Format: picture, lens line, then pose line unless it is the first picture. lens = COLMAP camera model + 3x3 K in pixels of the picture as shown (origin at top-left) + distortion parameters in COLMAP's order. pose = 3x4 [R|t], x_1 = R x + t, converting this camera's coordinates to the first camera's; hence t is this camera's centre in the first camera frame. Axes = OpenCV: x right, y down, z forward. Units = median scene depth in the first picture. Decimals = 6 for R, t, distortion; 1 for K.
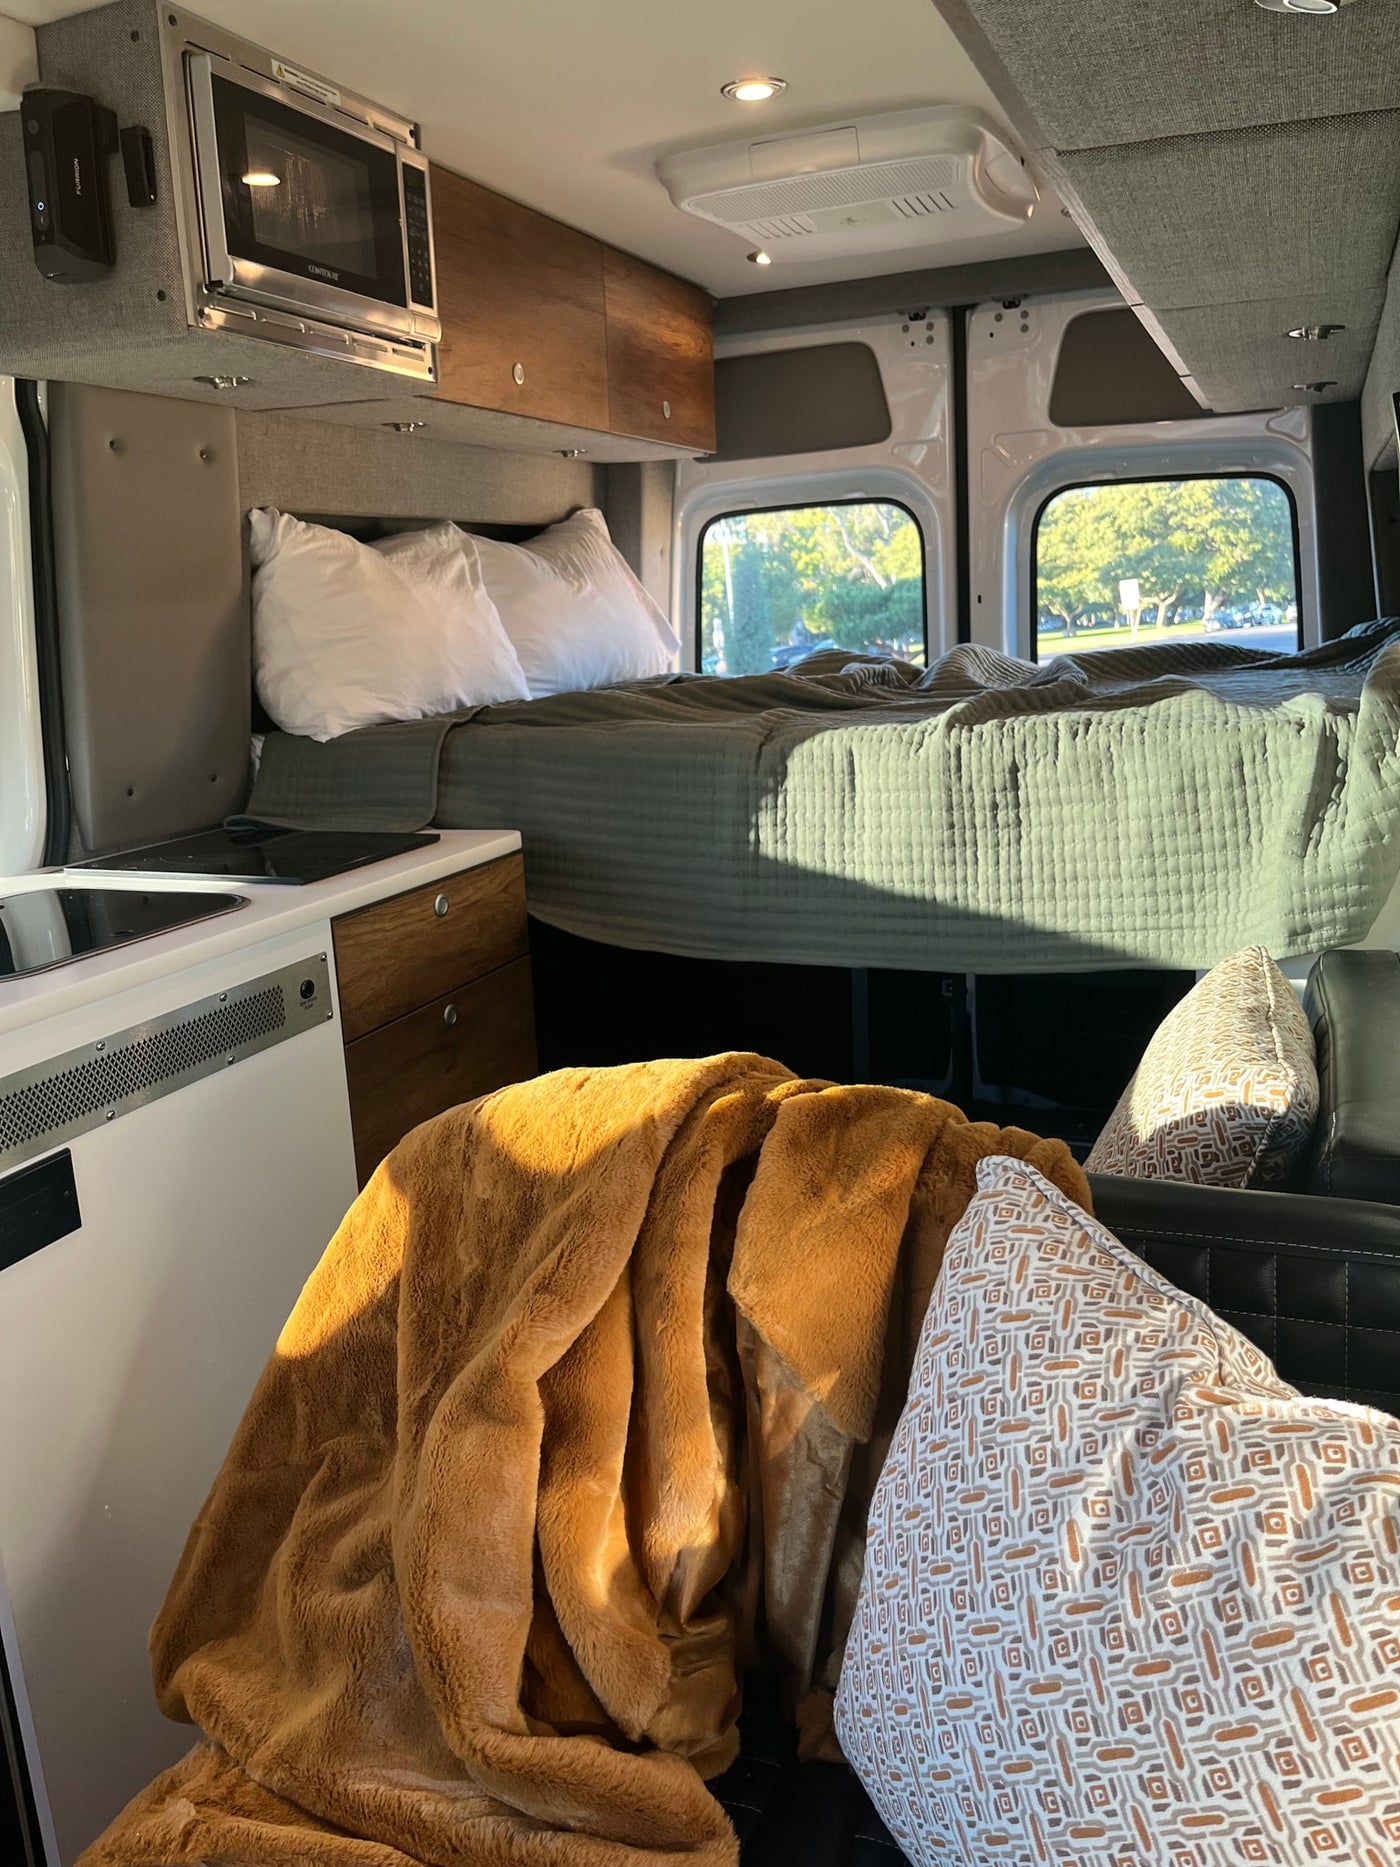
lens RADIAL K [[1438.9, 0, 700.0], [0, 1438.9, 933.5], [0, 0, 1]] dist [0.095888, -0.123082]
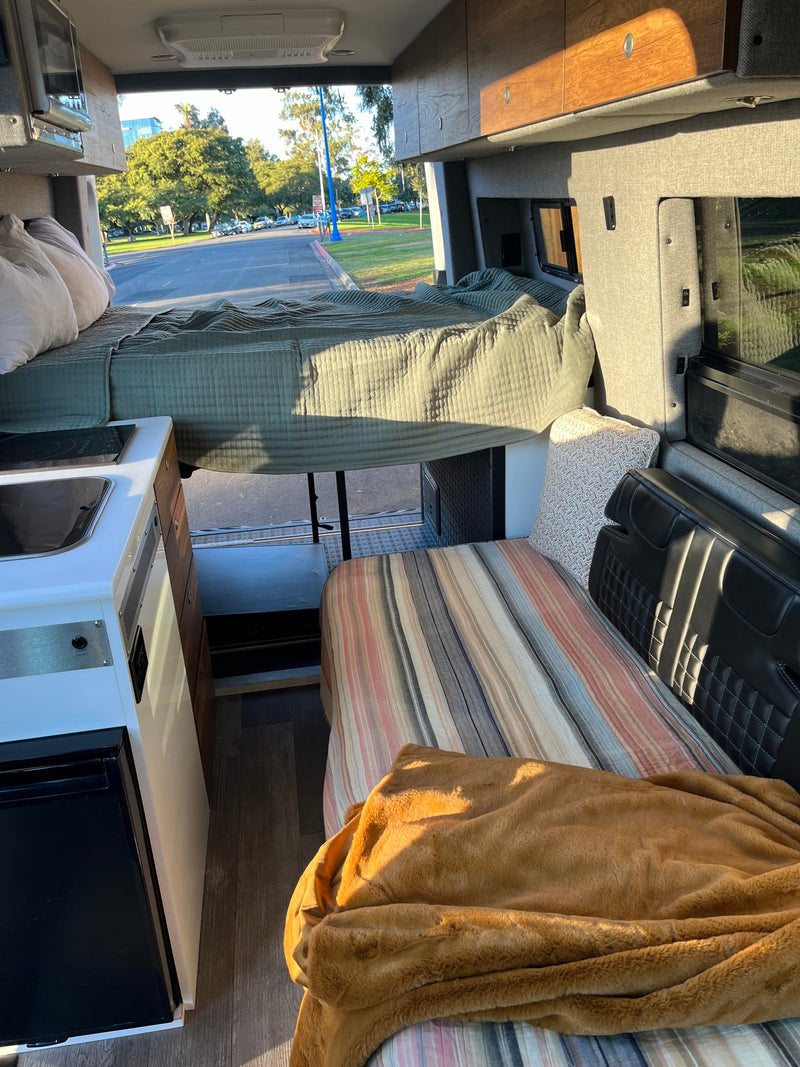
lens RADIAL K [[854.9, 0, 400.0], [0, 854.9, 533.5], [0, 0, 1]] dist [0.046870, -0.054063]
pose [[0.854916, -0.187210, 0.483809, -0.288438], [0.123827, 0.979298, 0.160130, -0.043677], [-0.503771, -0.076989, 0.860400, -0.044306]]
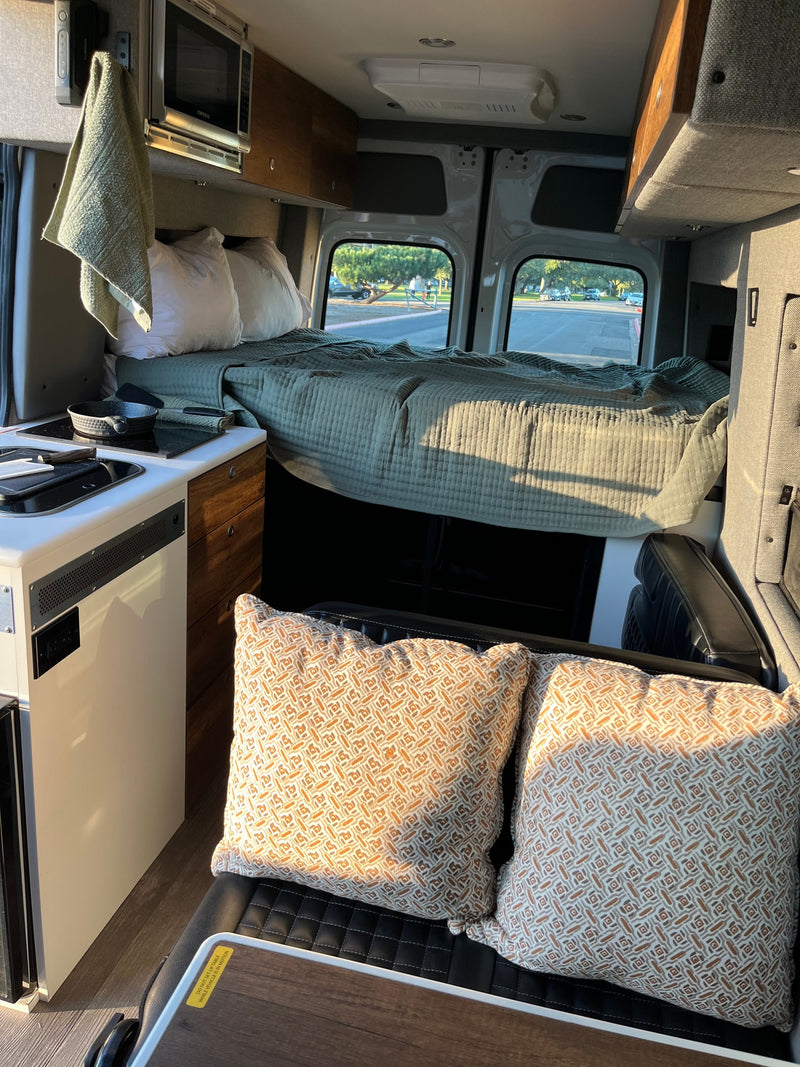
lens RADIAL K [[822.3, 0, 400.0], [0, 822.3, 533.5], [0, 0, 1]] dist [0.095888, -0.123082]
pose [[0.976379, 0.076598, 0.202030, -0.109184], [-0.097493, 0.990636, 0.095576, -0.039448], [-0.192817, -0.113015, 0.974705, -0.052913]]
